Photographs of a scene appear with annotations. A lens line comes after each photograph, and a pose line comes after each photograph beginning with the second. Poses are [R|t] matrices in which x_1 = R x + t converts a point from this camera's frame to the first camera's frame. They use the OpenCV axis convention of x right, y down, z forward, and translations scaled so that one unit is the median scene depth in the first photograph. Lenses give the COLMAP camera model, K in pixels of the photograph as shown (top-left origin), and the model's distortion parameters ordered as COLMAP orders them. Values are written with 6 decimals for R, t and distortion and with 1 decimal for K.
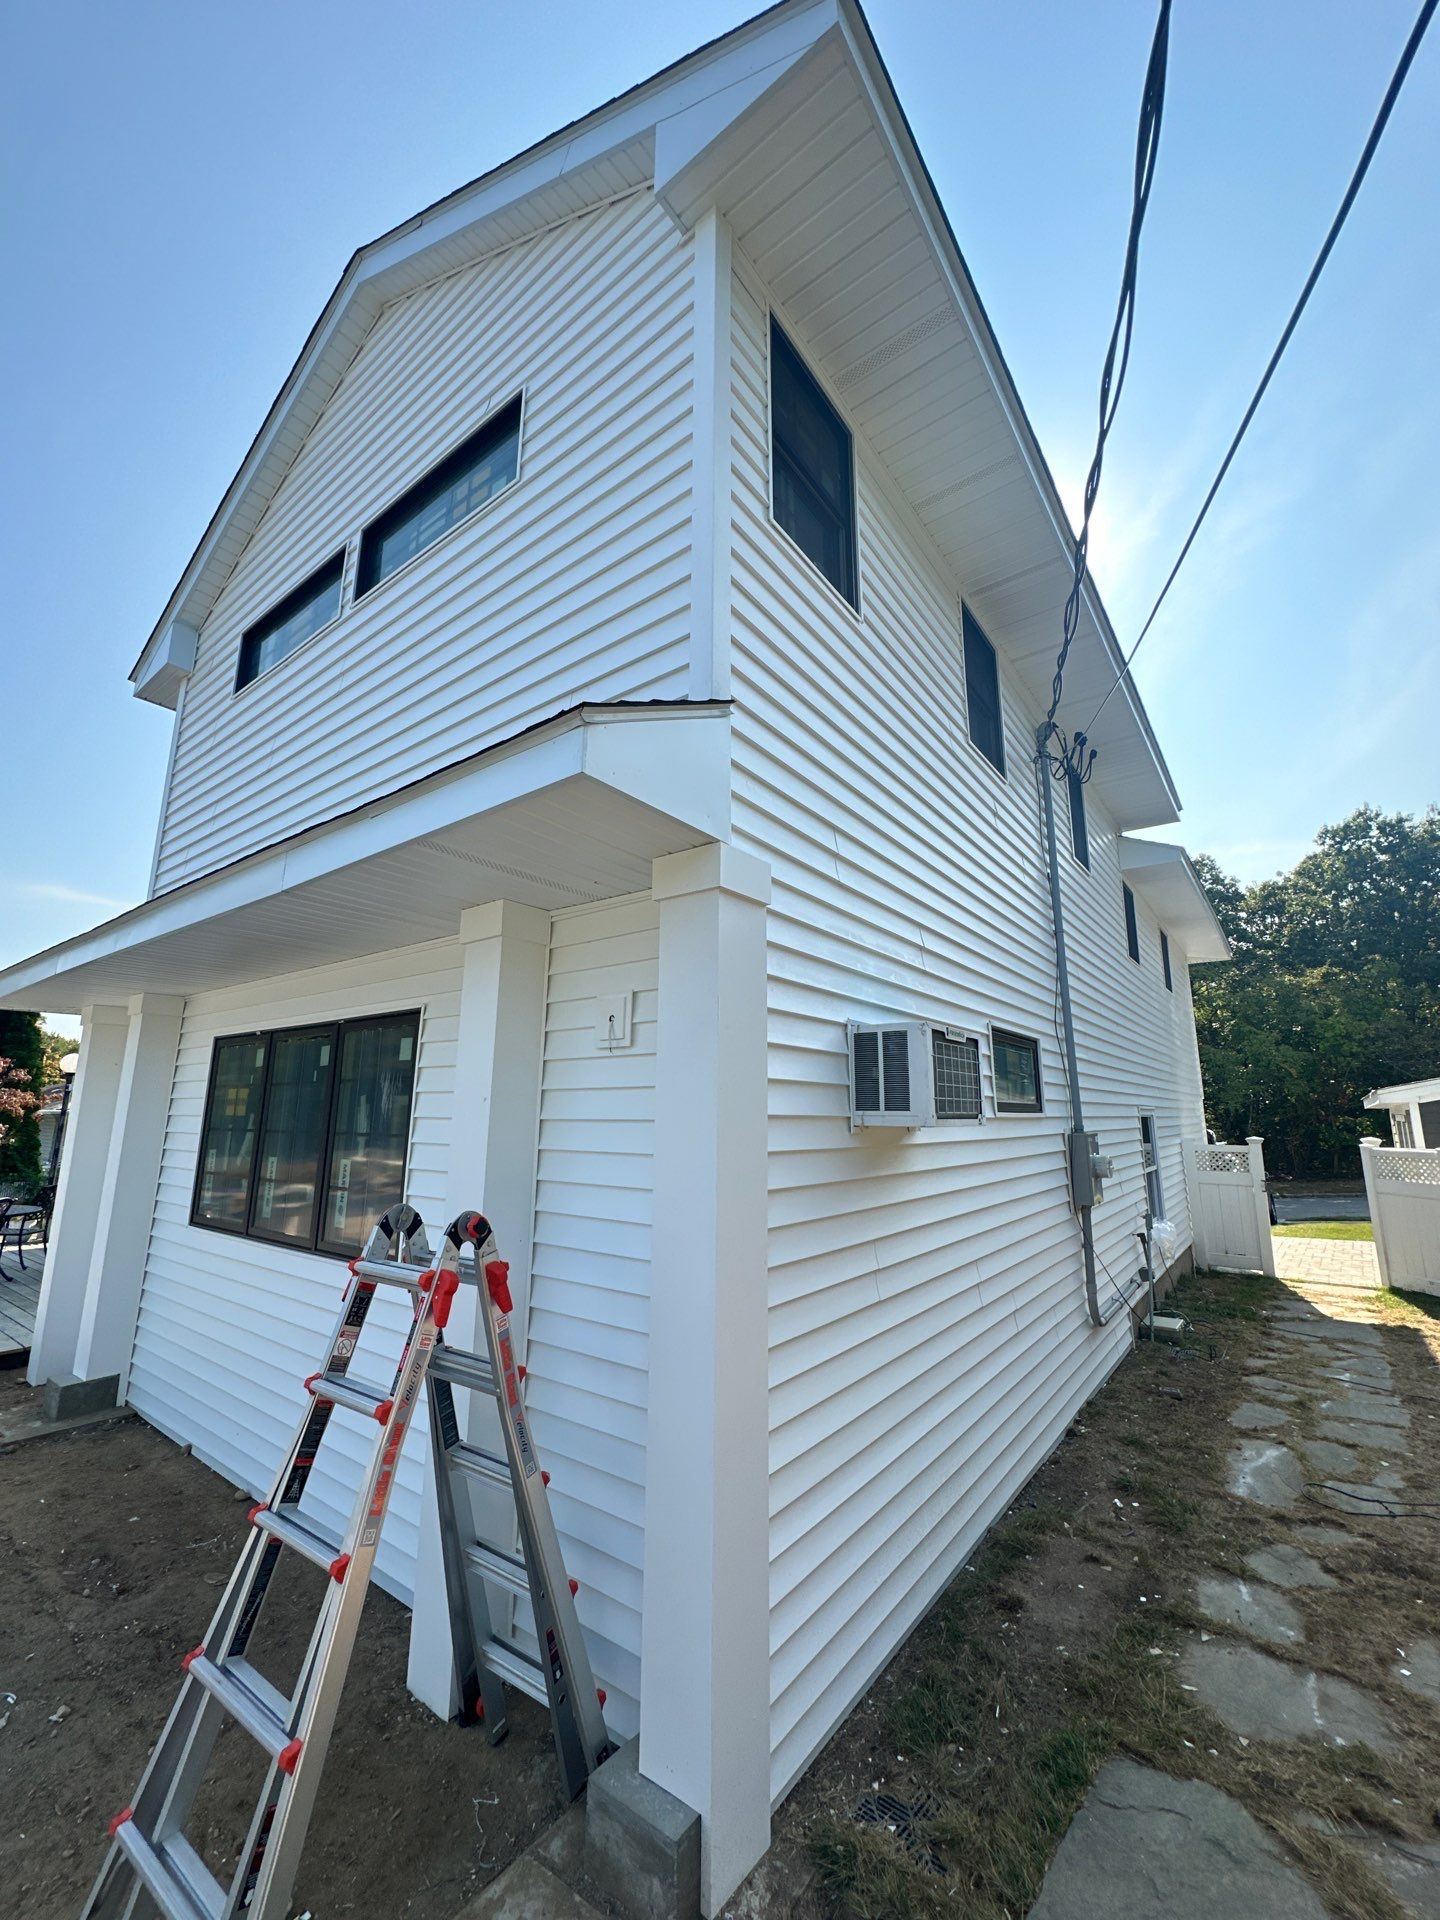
lens RADIAL K [[765.2, 0, 723.5], [0, 765.2, 962.4], [0, 0, 1]] dist [-0.000631, -0.000580]
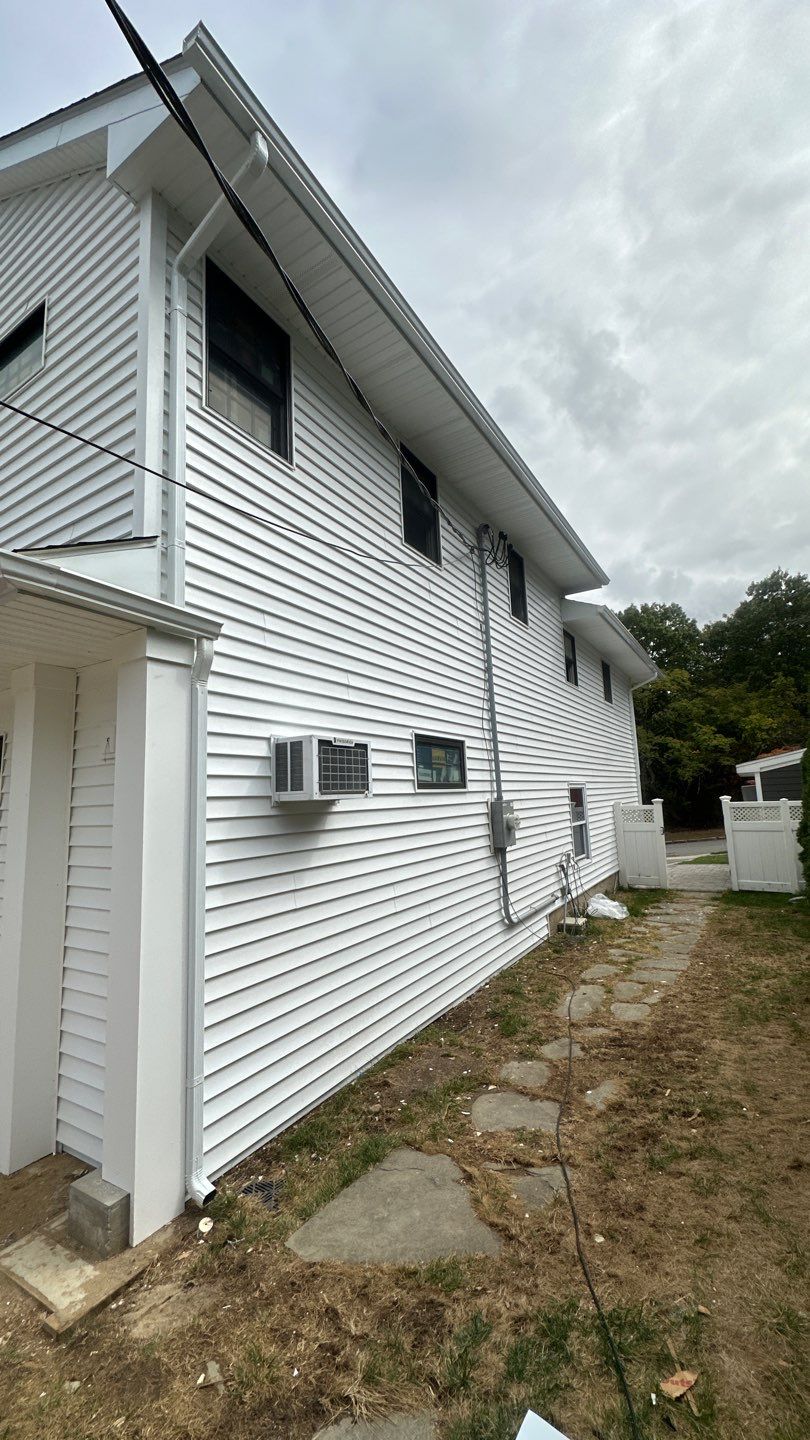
lens RADIAL K [[573.0, 0, 405.0], [0, 573.0, 720.0], [0, 0, 1]] dist [-0.003769, 0.001028]
pose [[0.994701, -0.032135, 0.097656, 0.213325], [0.026419, 0.997892, 0.059275, -0.012134], [-0.099355, -0.056381, 0.993453, -0.128252]]
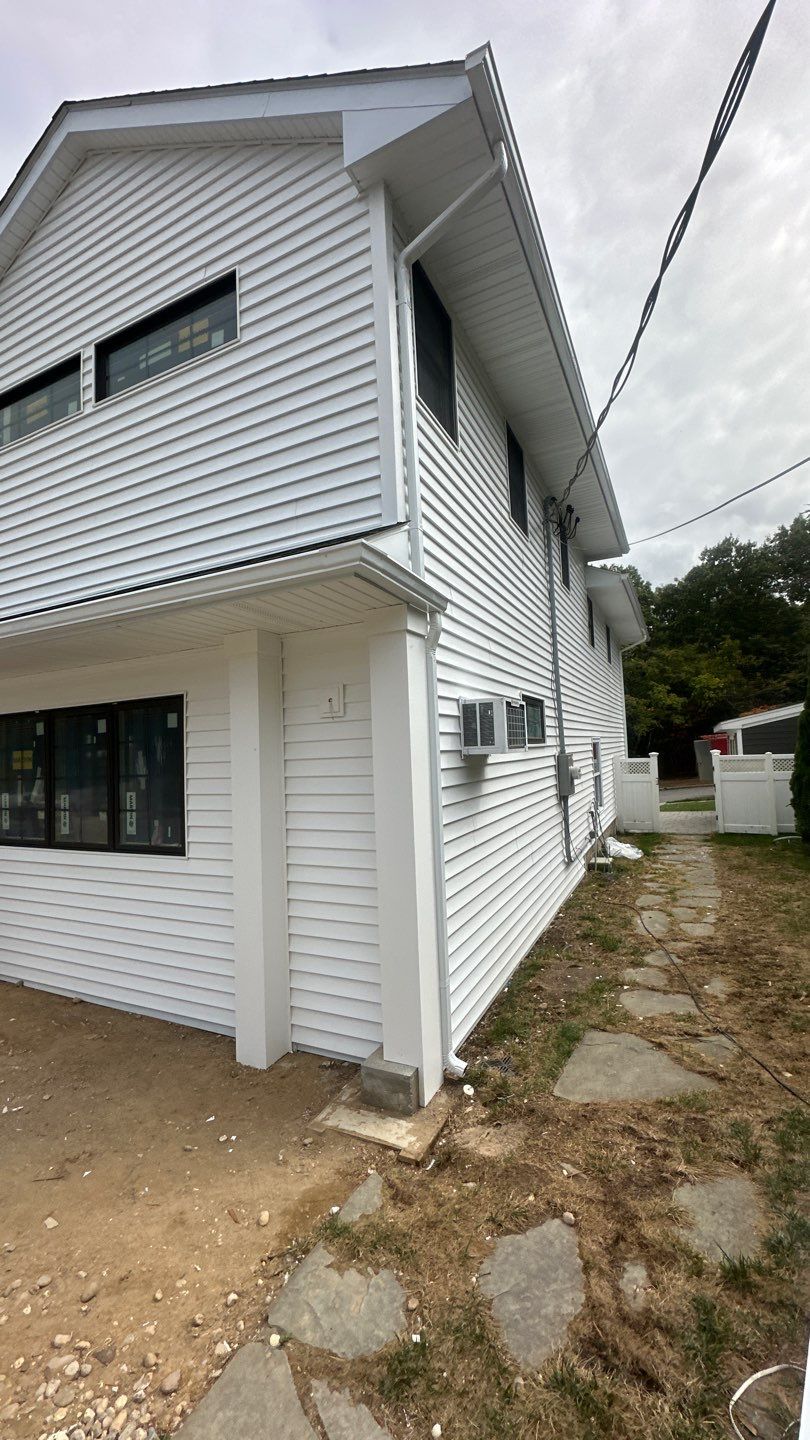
lens RADIAL K [[573.0, 0, 405.0], [0, 573.0, 720.0], [0, 0, 1]] dist [-0.003769, 0.001028]
pose [[0.980786, -0.034678, 0.191978, -0.145638], [0.007604, 0.990122, 0.140001, -0.039441], [-0.194937, -0.135851, 0.971362, -0.186714]]
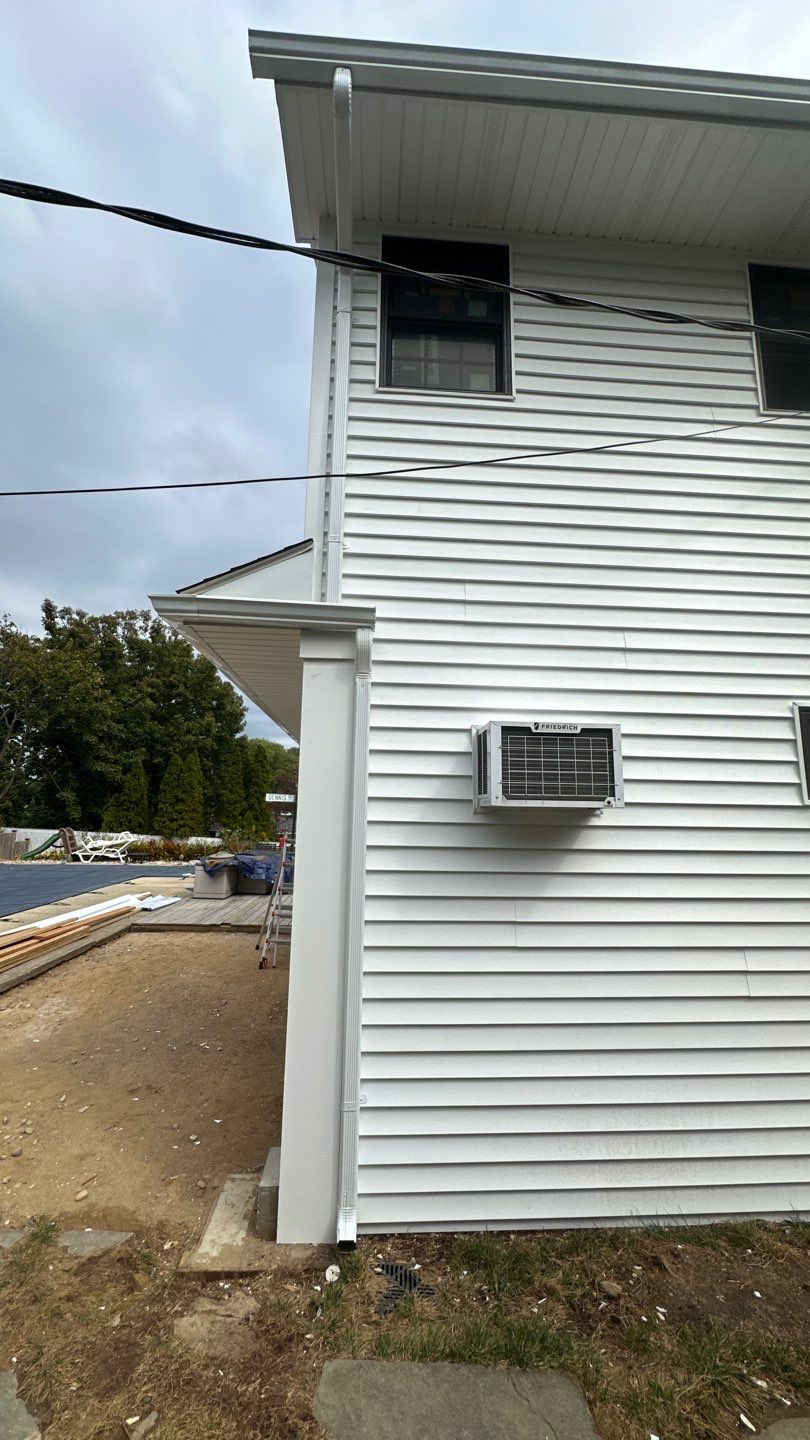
lens RADIAL K [[573.0, 0, 405.0], [0, 573.0, 720.0], [0, 0, 1]] dist [-0.003769, 0.001028]
pose [[0.646073, -0.120037, -0.753778, 0.543860], [0.137859, 0.989666, -0.039440, 0.058005], [0.750723, -0.078434, 0.655945, 0.183026]]
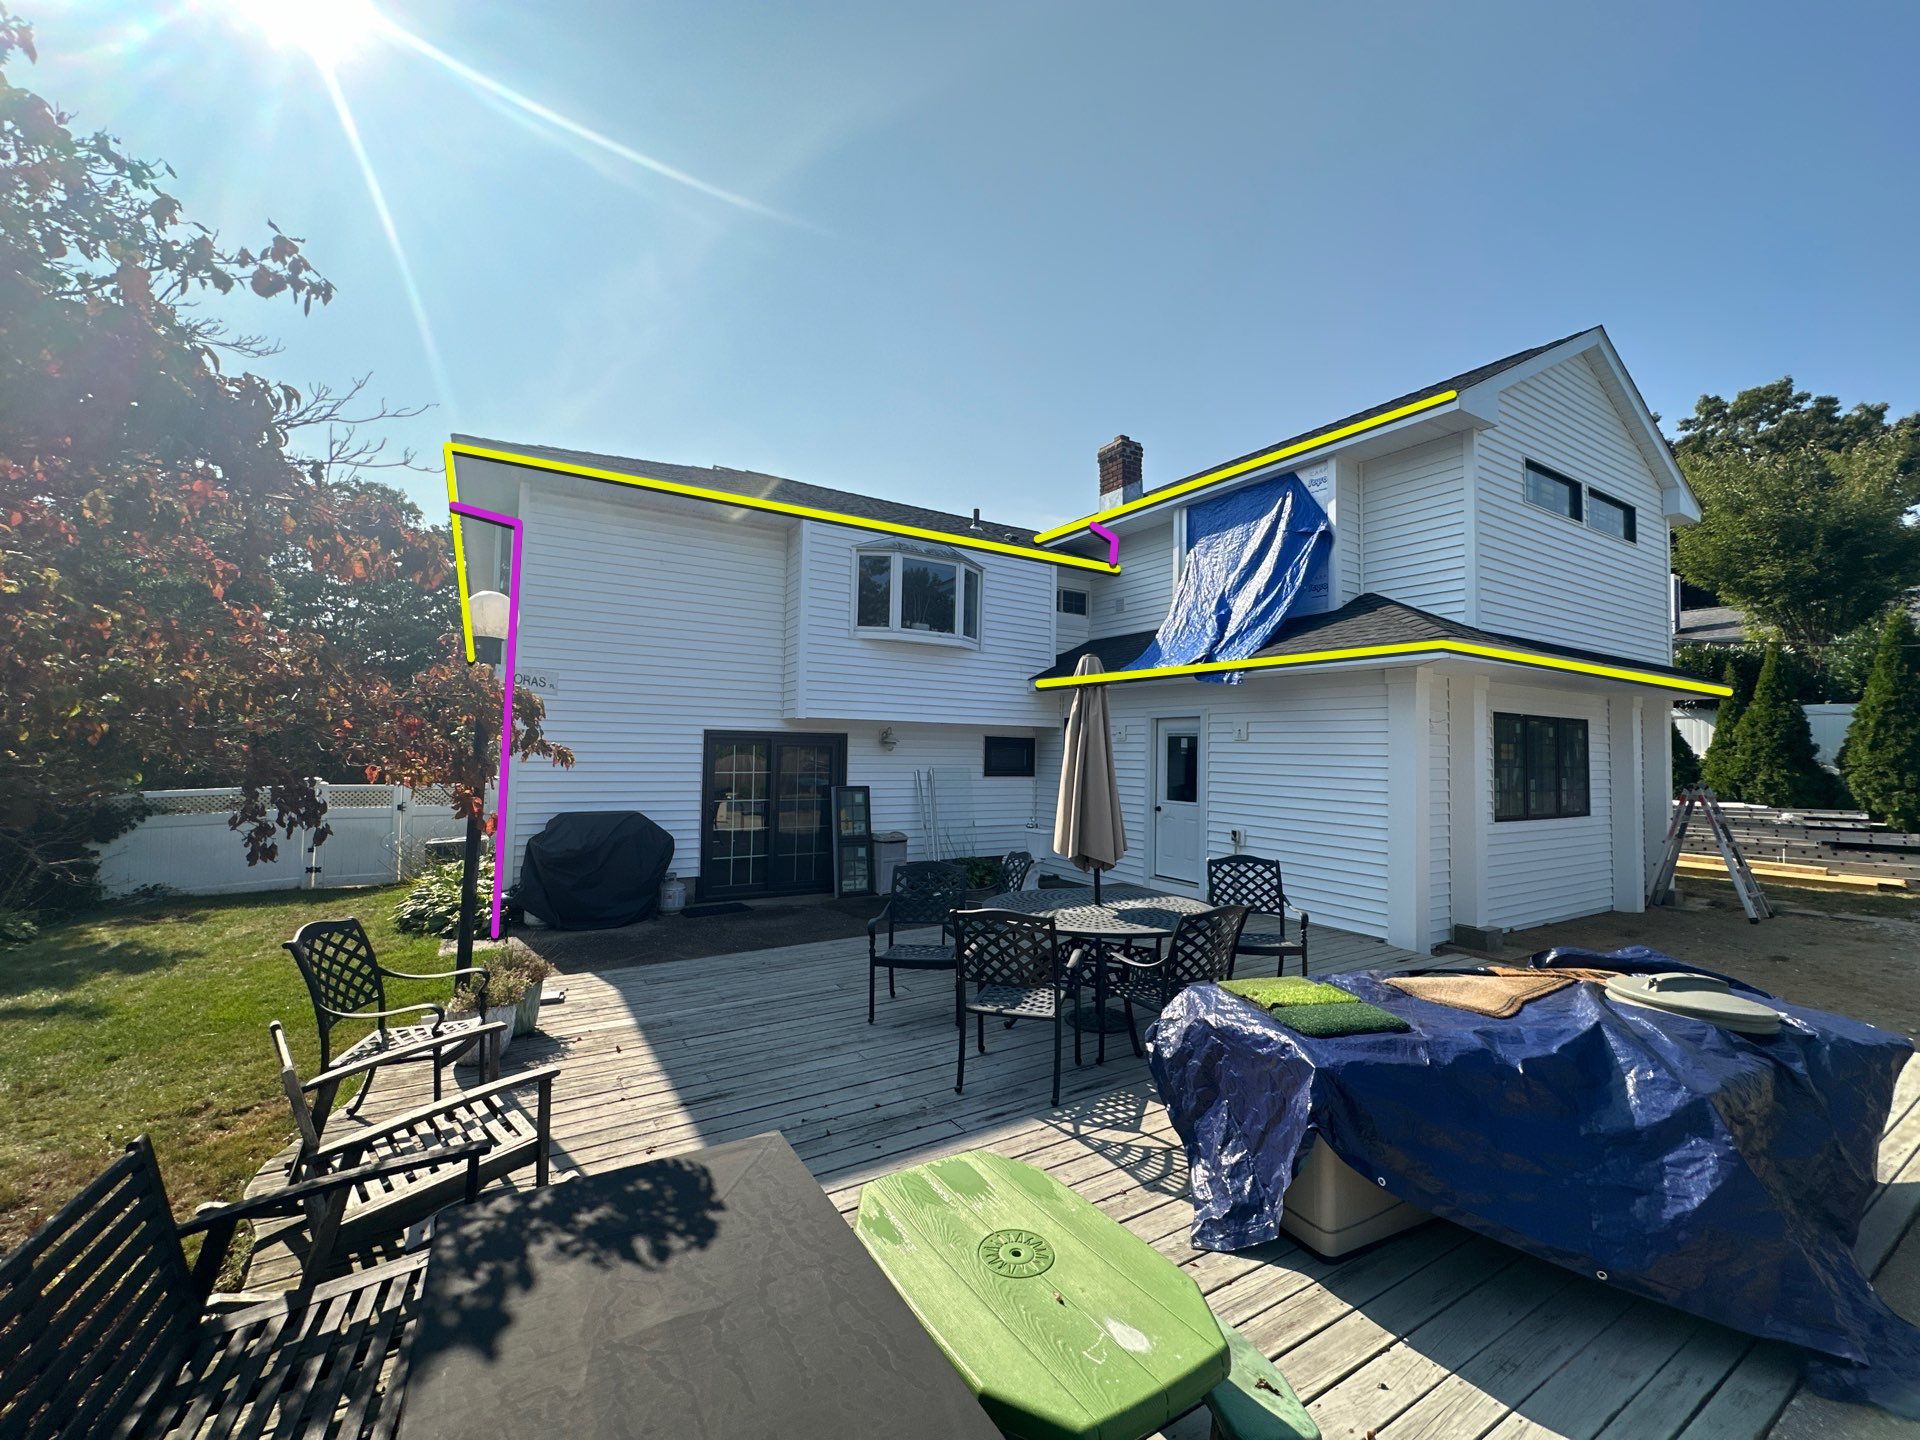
lens RADIAL K [[785.6, 0, 987.1], [0, 785.6, 713.6], [0, 0, 1]] dist [-0.000209, -0.000108]
pose [[0.351677, 0.042605, 0.935151, -2.987629], [-0.206565, 0.977872, 0.033130, 0.306938], [-0.913046, -0.204821, 0.352696, 1.590360]]
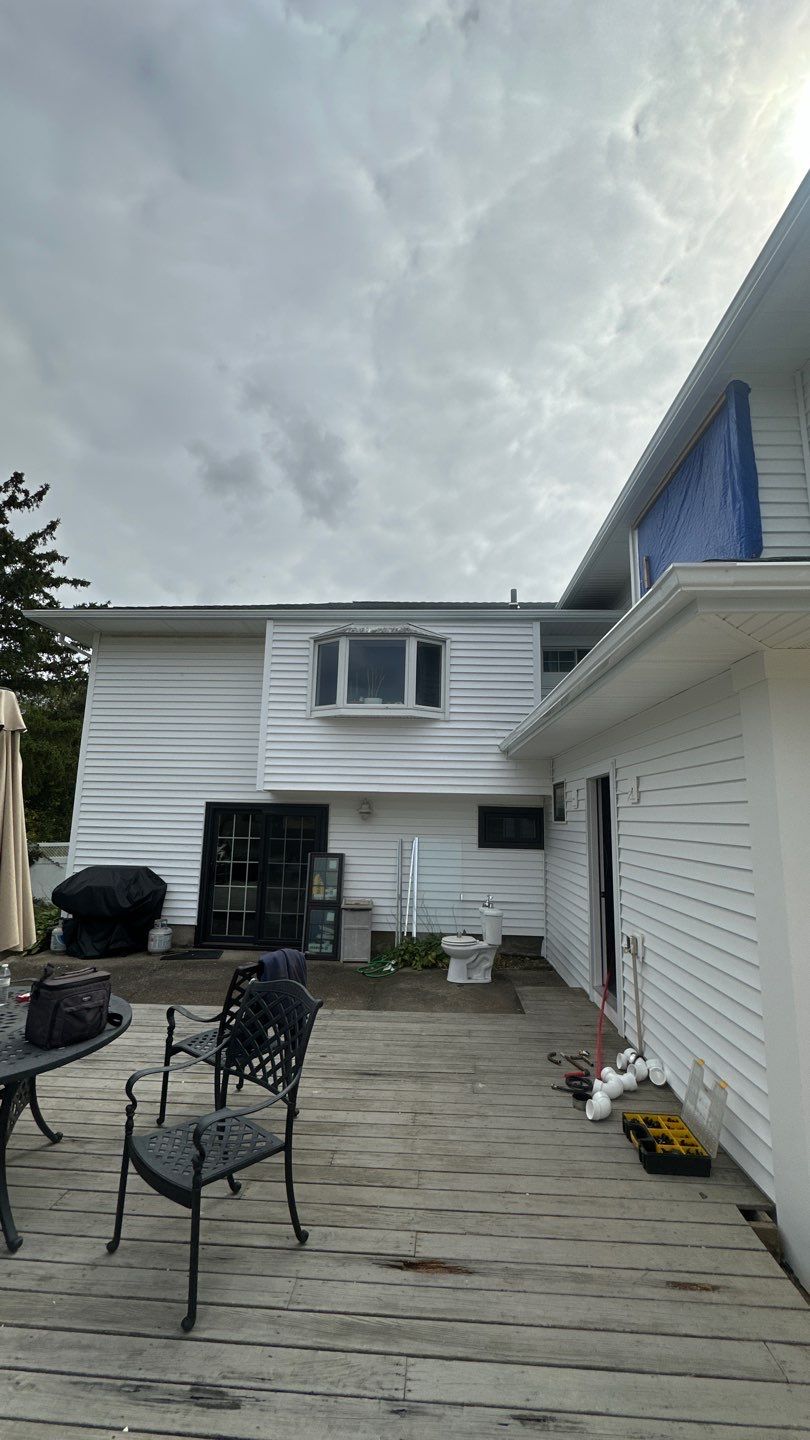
lens RADIAL K [[591.0, 0, 412.0], [0, 591.0, 726.2], [0, 0, 1]] dist [-0.000778, -0.000171]
pose [[0.834259, 0.103479, 0.541575, -1.776125], [-0.129298, 0.991558, 0.009717, 0.219514], [-0.535997, -0.078131, 0.840596, 1.020746]]
